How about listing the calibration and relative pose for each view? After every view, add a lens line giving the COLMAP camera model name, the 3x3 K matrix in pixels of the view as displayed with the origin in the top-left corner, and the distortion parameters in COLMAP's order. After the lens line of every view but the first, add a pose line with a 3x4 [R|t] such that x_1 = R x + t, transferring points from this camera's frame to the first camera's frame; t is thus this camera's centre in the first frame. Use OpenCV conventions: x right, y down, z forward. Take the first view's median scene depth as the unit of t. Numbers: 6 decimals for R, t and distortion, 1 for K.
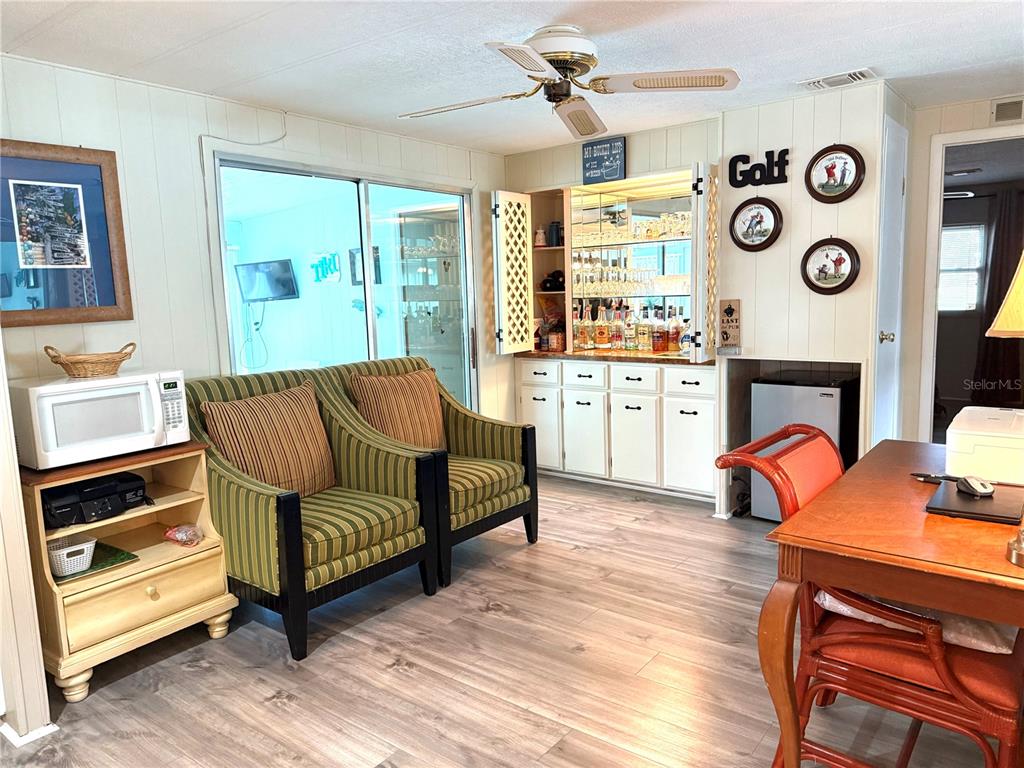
lens RADIAL K [[716.2, 0, 512.0], [0, 716.2, 384.0], [0, 0, 1]] dist [0.178428, -0.377980]
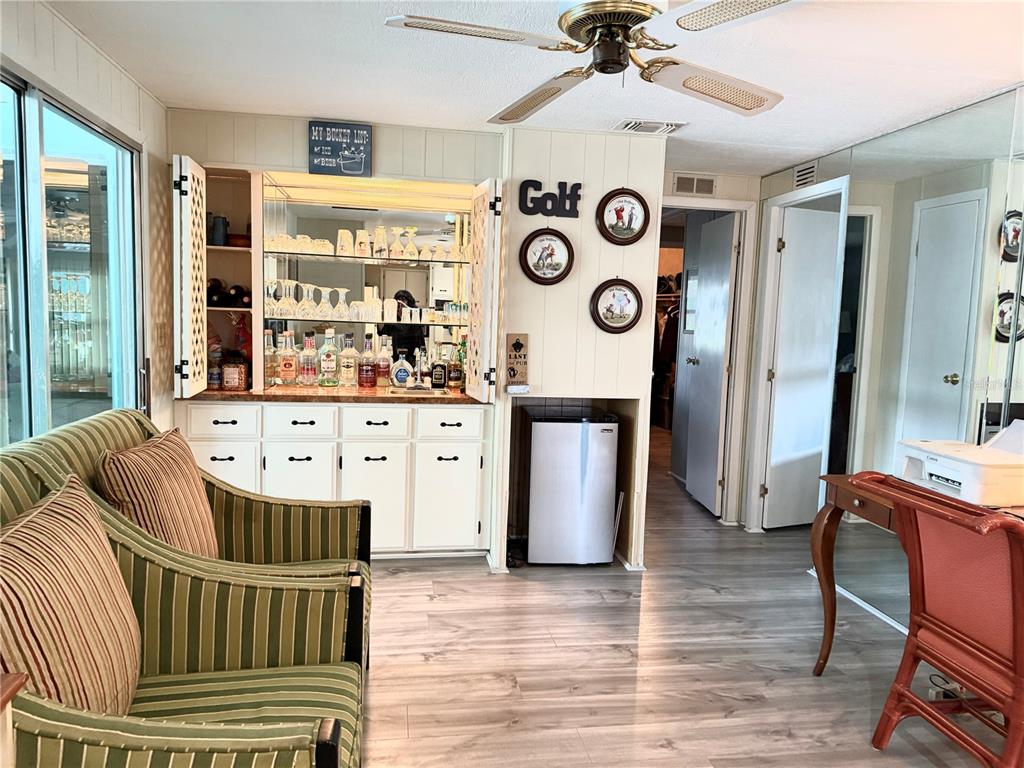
lens RADIAL K [[716.2, 0, 512.0], [0, 716.2, 384.0], [0, 0, 1]] dist [0.178428, -0.377980]
pose [[0.678865, -0.019604, 0.734001, -0.378166], [0.041267, 0.999082, -0.011482, -0.041642], [-0.733102, 0.038085, 0.679051, 0.386134]]
